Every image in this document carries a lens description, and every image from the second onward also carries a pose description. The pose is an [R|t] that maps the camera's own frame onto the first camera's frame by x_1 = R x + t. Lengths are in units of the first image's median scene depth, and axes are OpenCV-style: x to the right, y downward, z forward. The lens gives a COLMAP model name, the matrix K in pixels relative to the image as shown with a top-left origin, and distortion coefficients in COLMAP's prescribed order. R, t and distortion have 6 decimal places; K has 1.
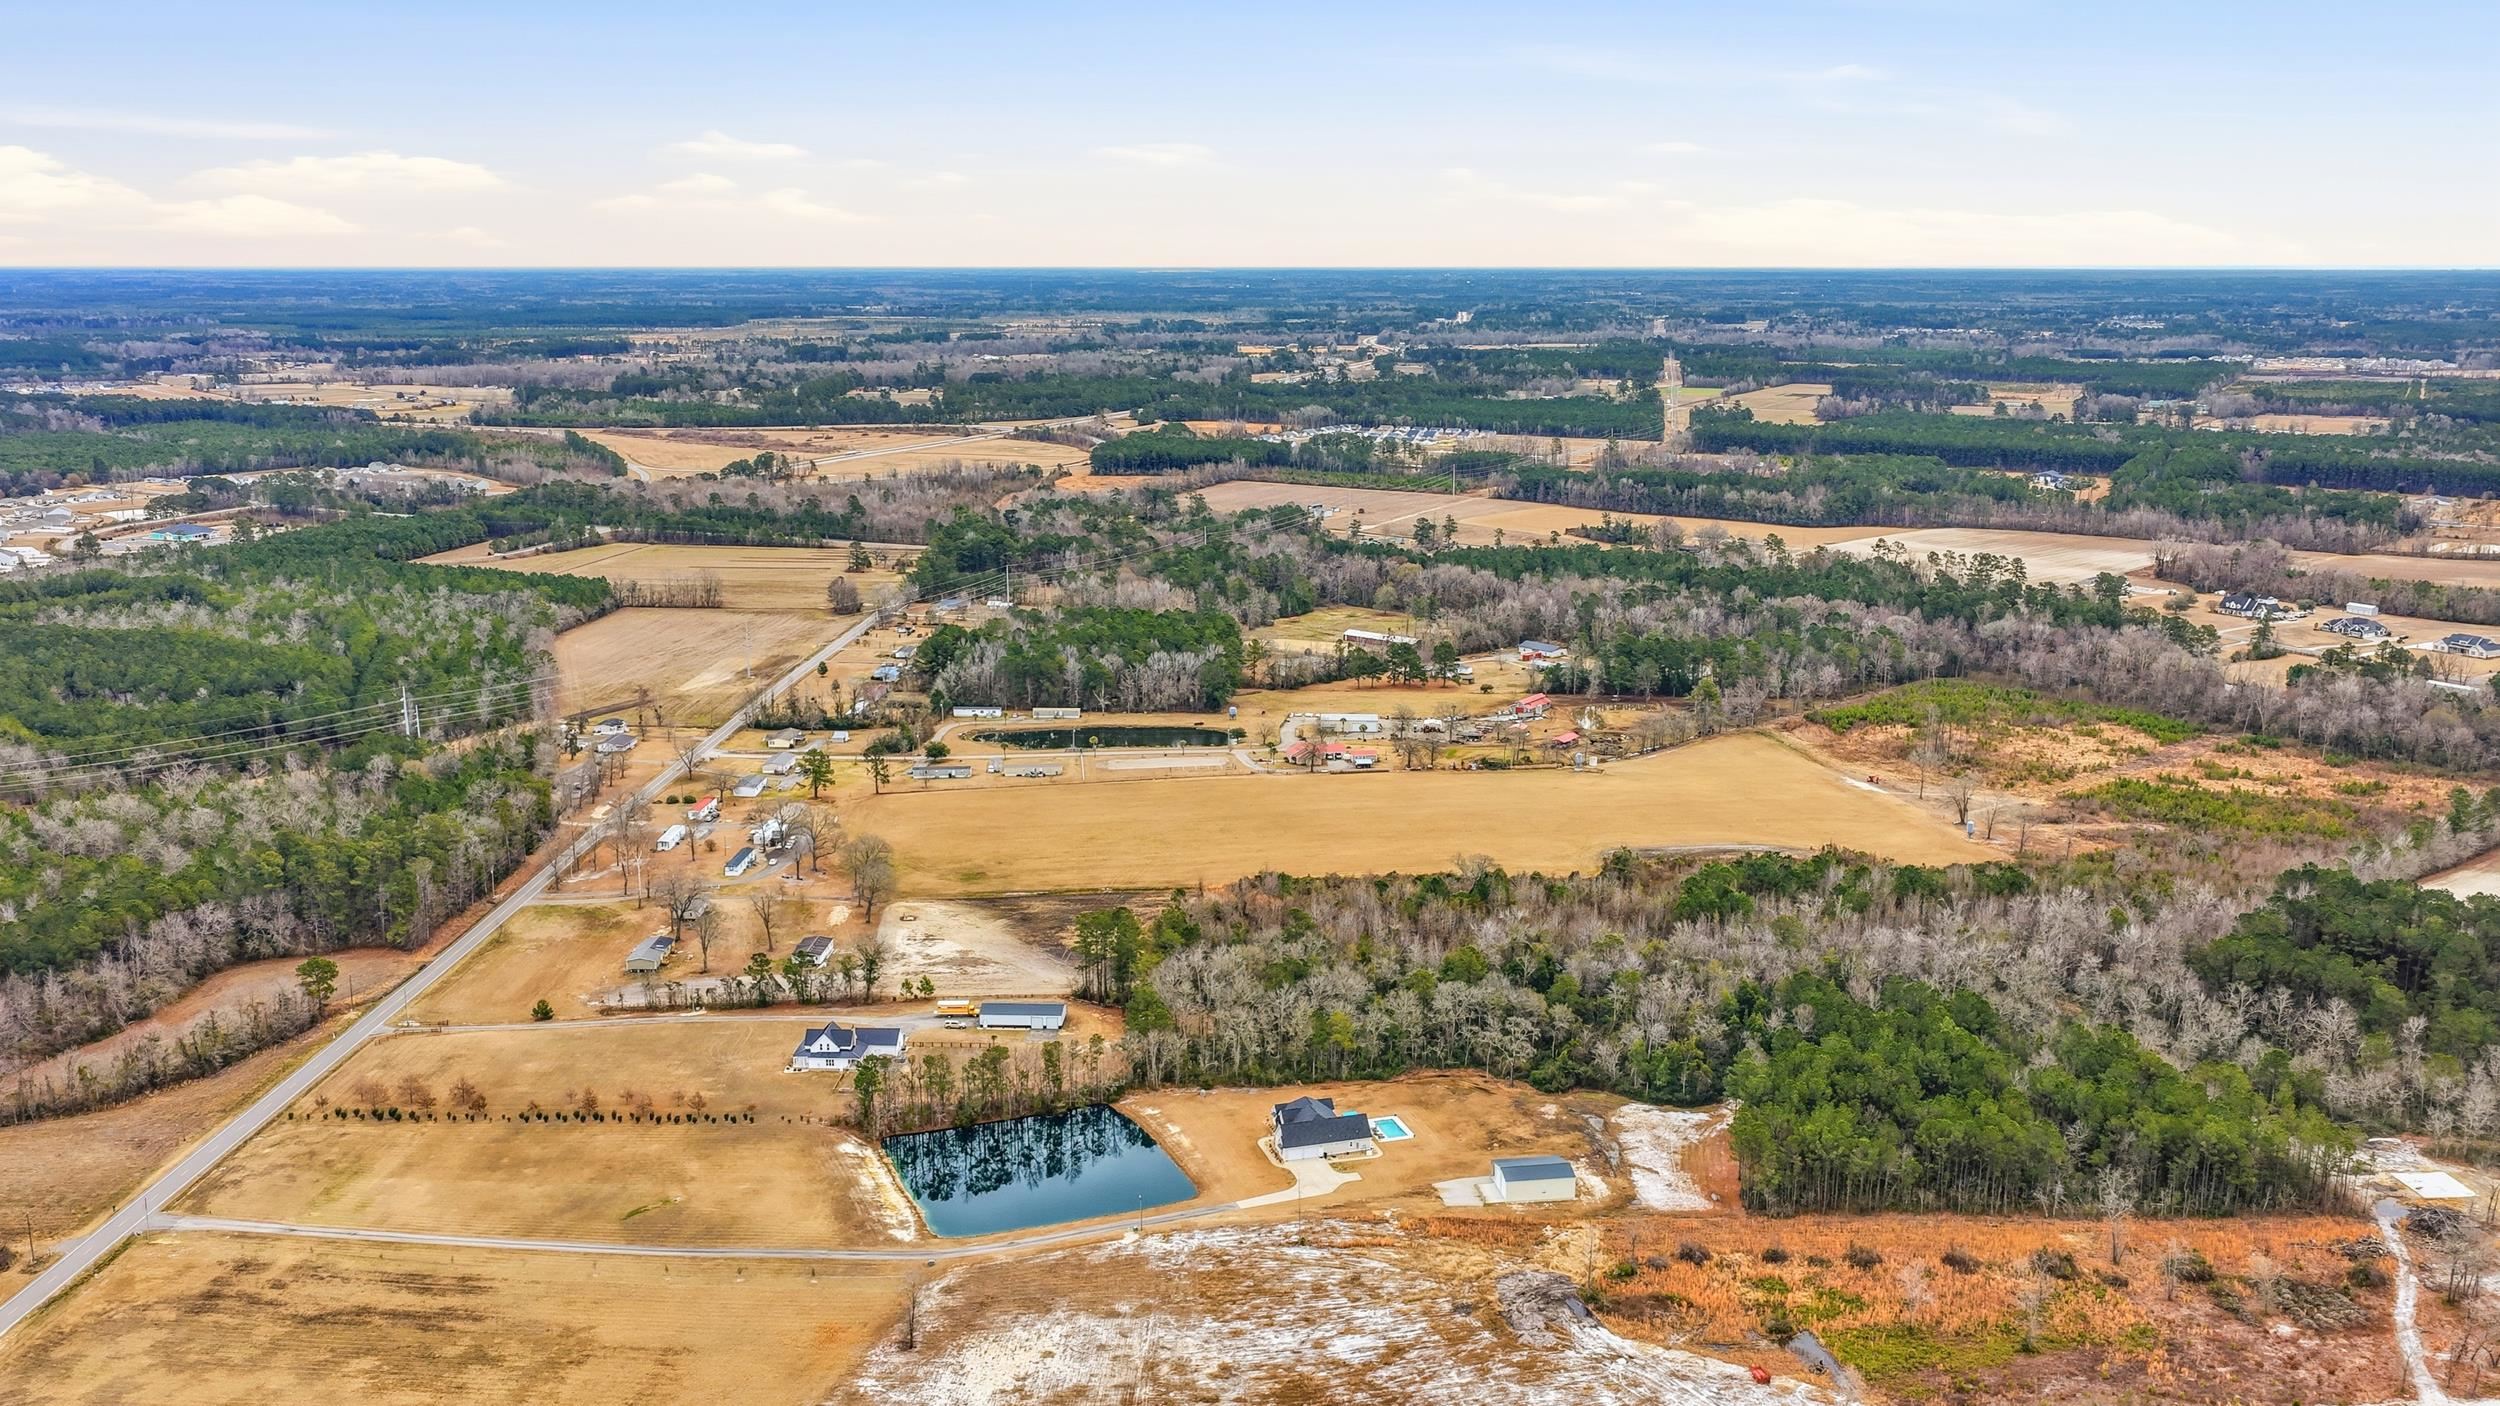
lens RADIAL K [[2063.5, 0, 1250.0], [0, 2063.5, 703.0], [0, 0, 1]] dist [-0.028768, 0.053110]
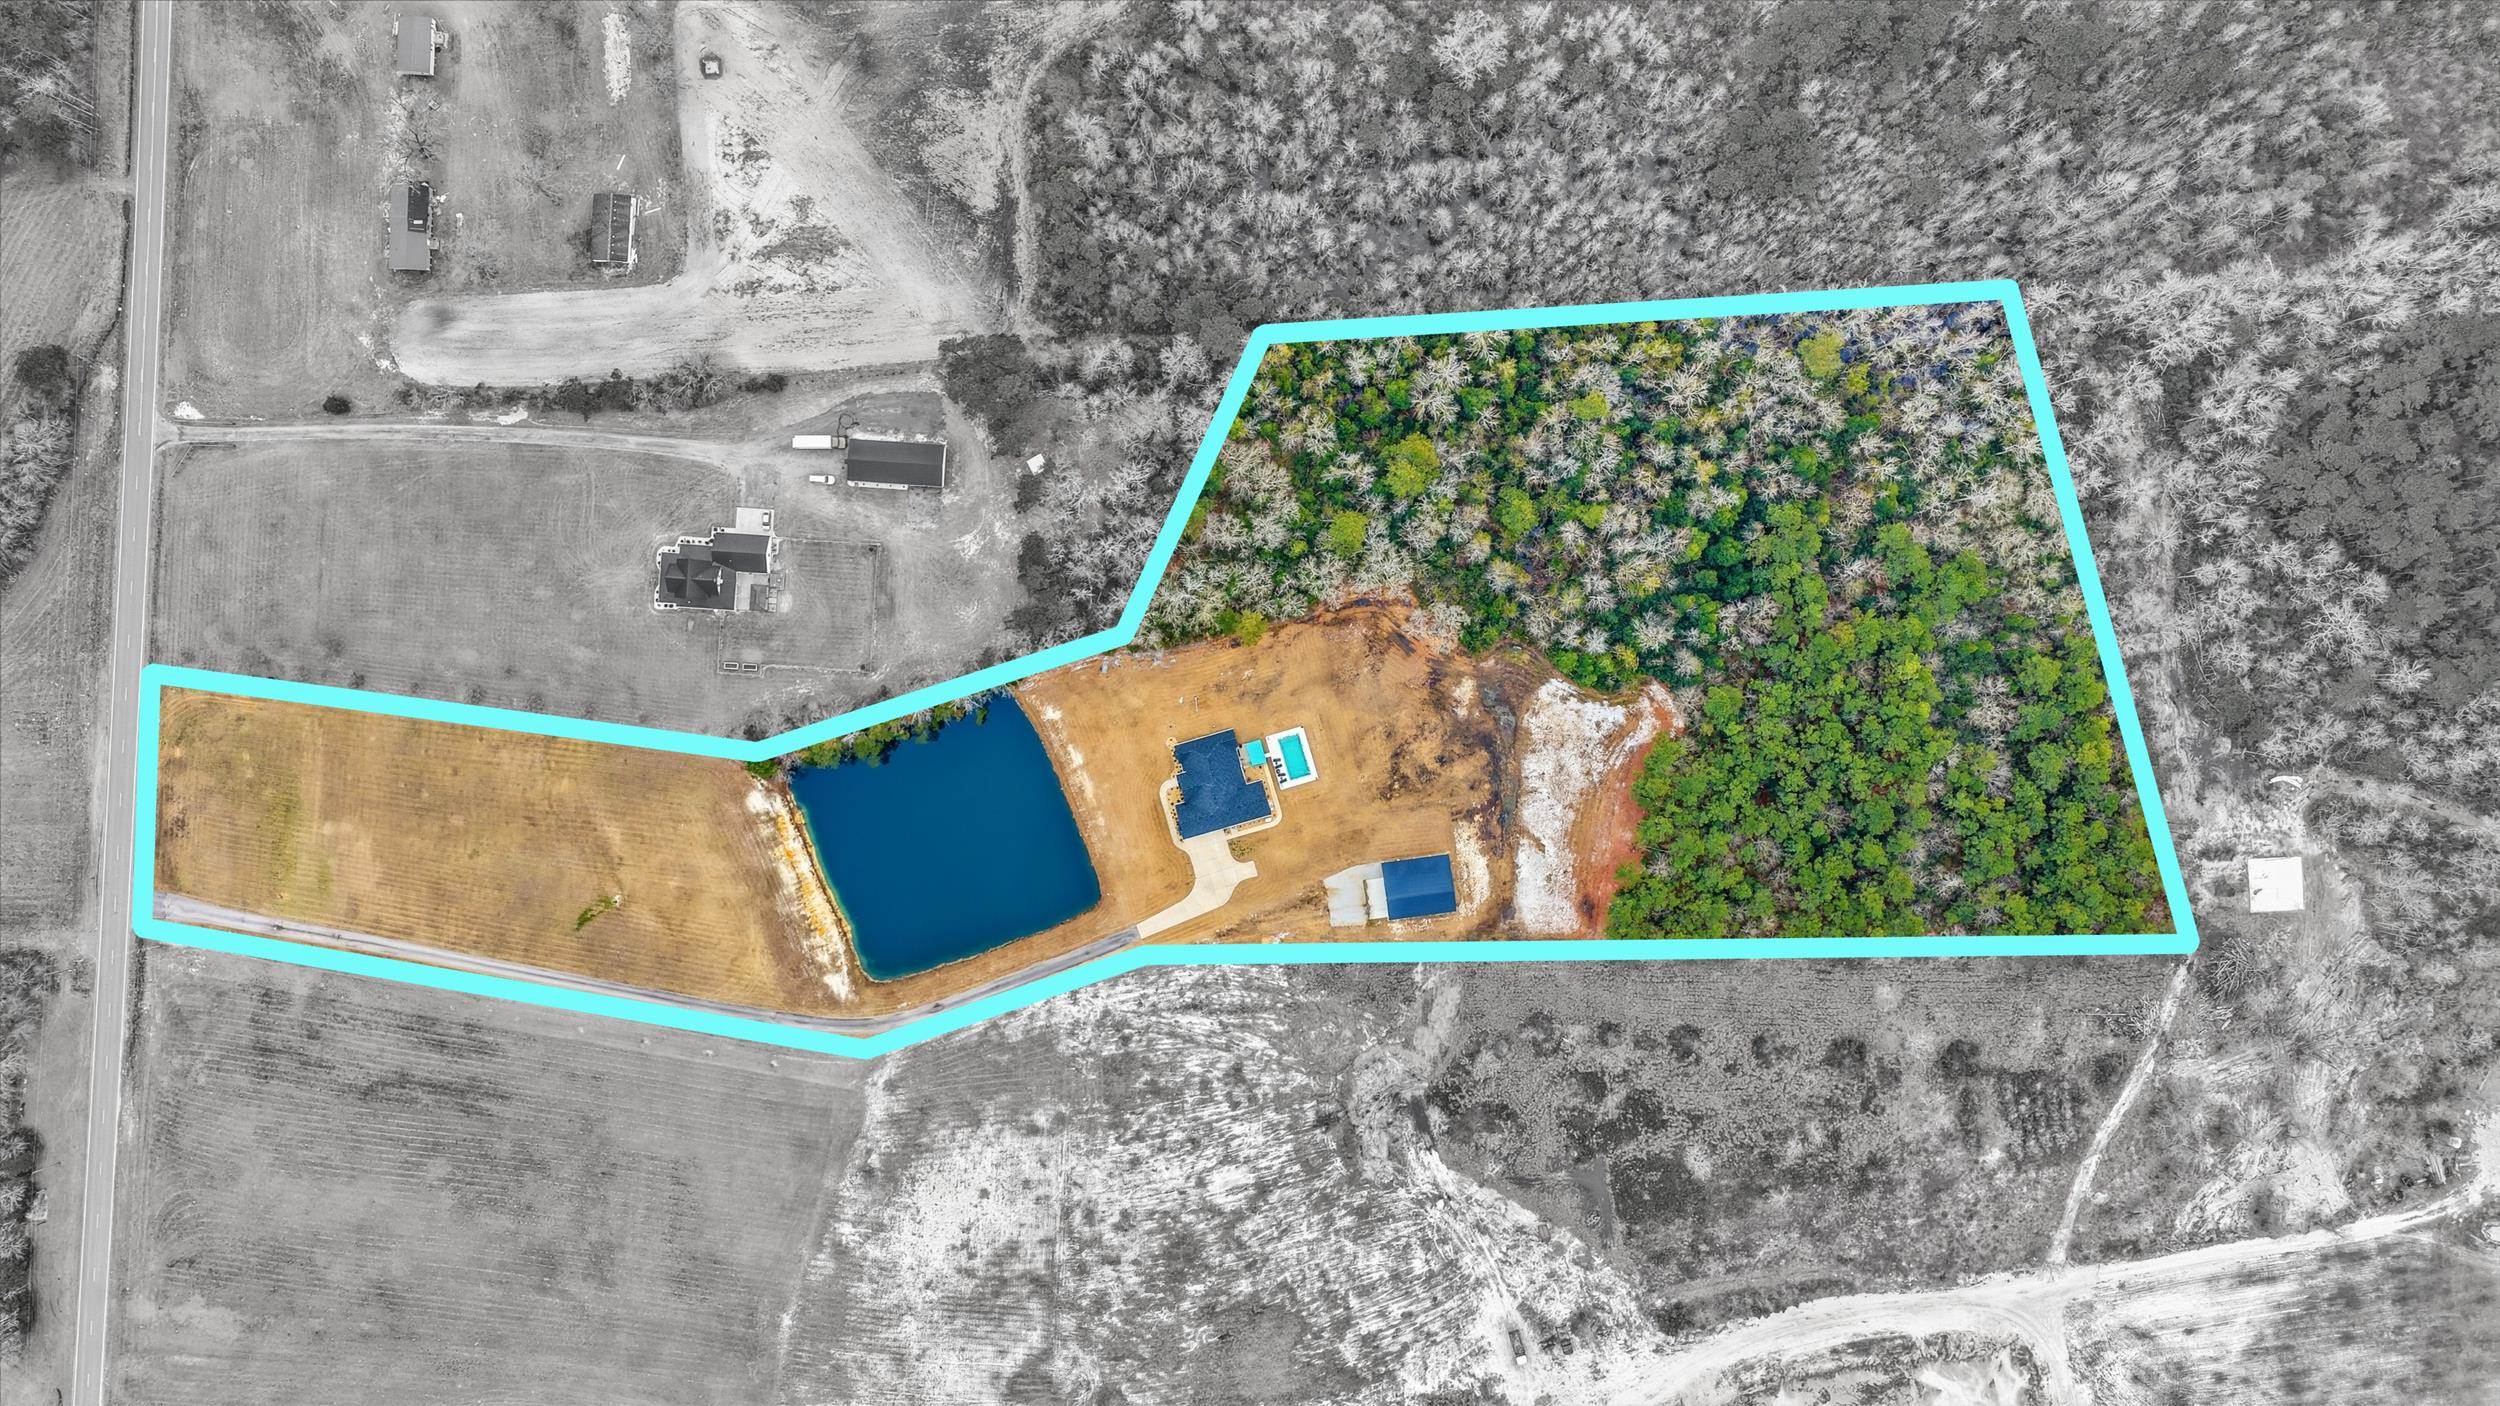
lens RADIAL K [[2063.5, 0, 1250.0], [0, 2063.5, 703.0], [0, 0, 1]] dist [-0.028768, 0.053110]
pose [[0.999839, 0.017928, 0.000681, 0.055915], [-0.004399, 0.208200, 0.978076, -0.944090], [0.017393, -0.977922, 0.208245, 1.002132]]
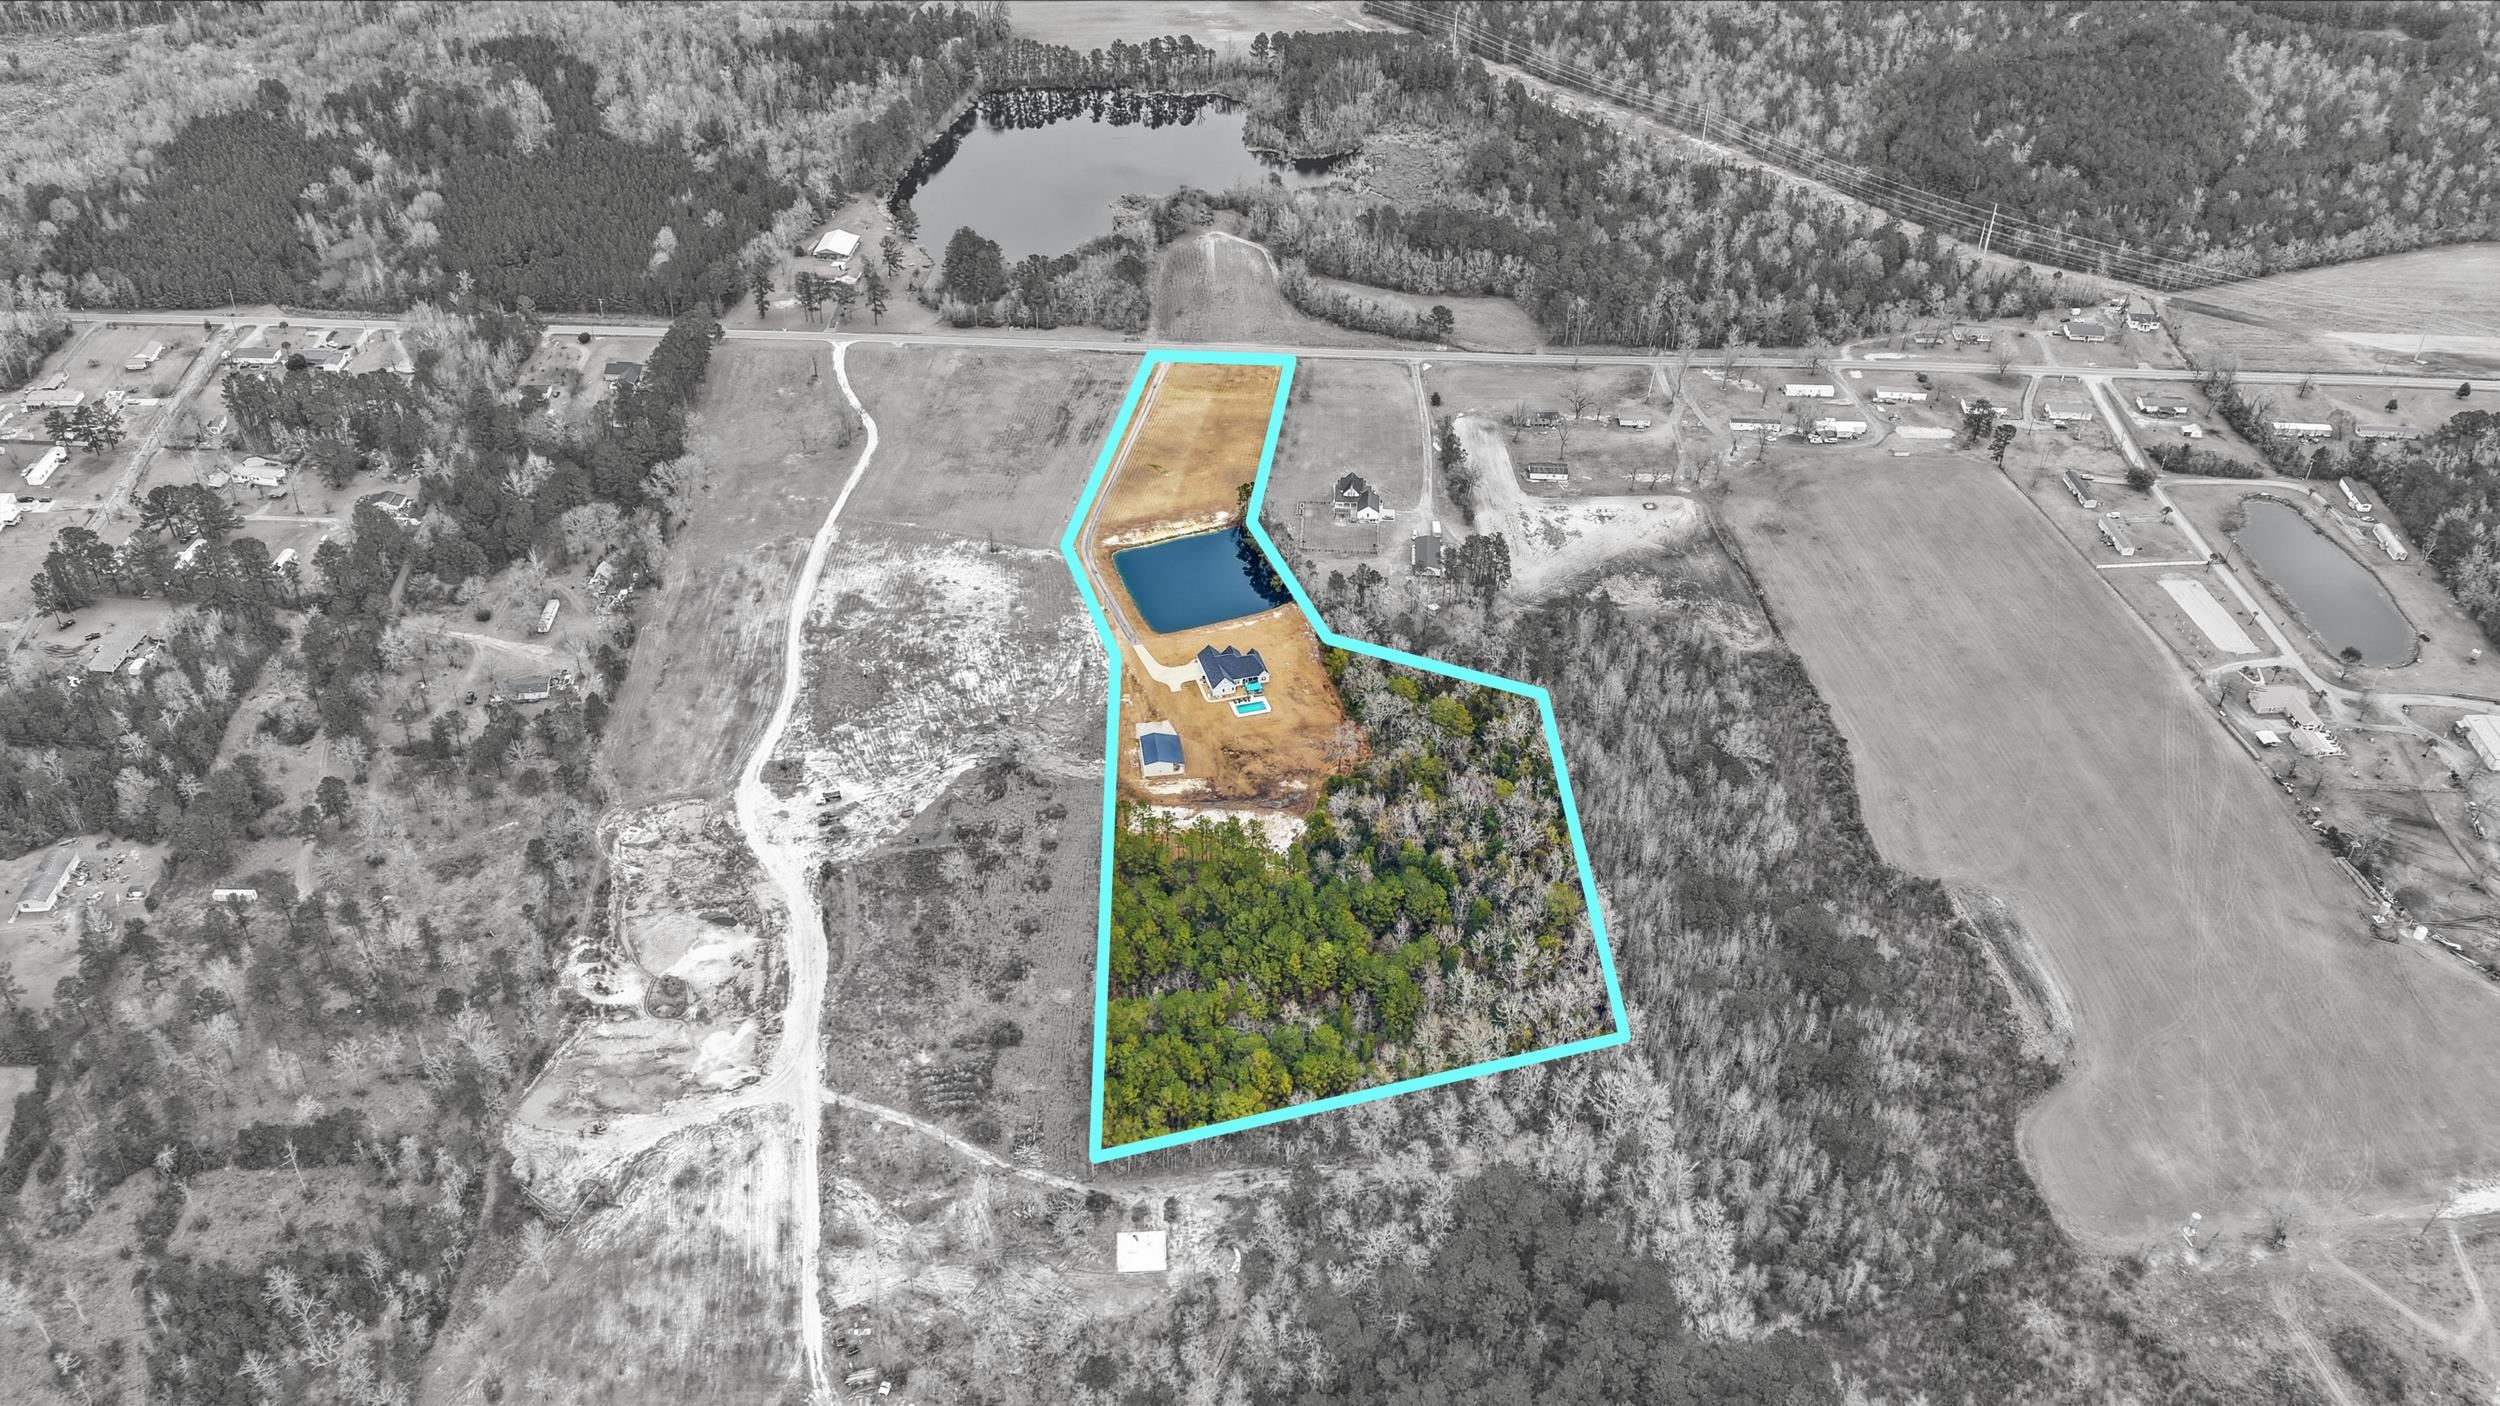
lens RADIAL K [[2063.5, 0, 1250.0], [0, 2063.5, 703.0], [0, 0, 1]] dist [-0.028768, 0.053110]
pose [[-0.009928, 0.598779, -0.800853, 1.528734], [-0.225061, 0.779005, 0.585234, -0.807920], [0.974294, 0.186051, 0.127028, 0.993734]]
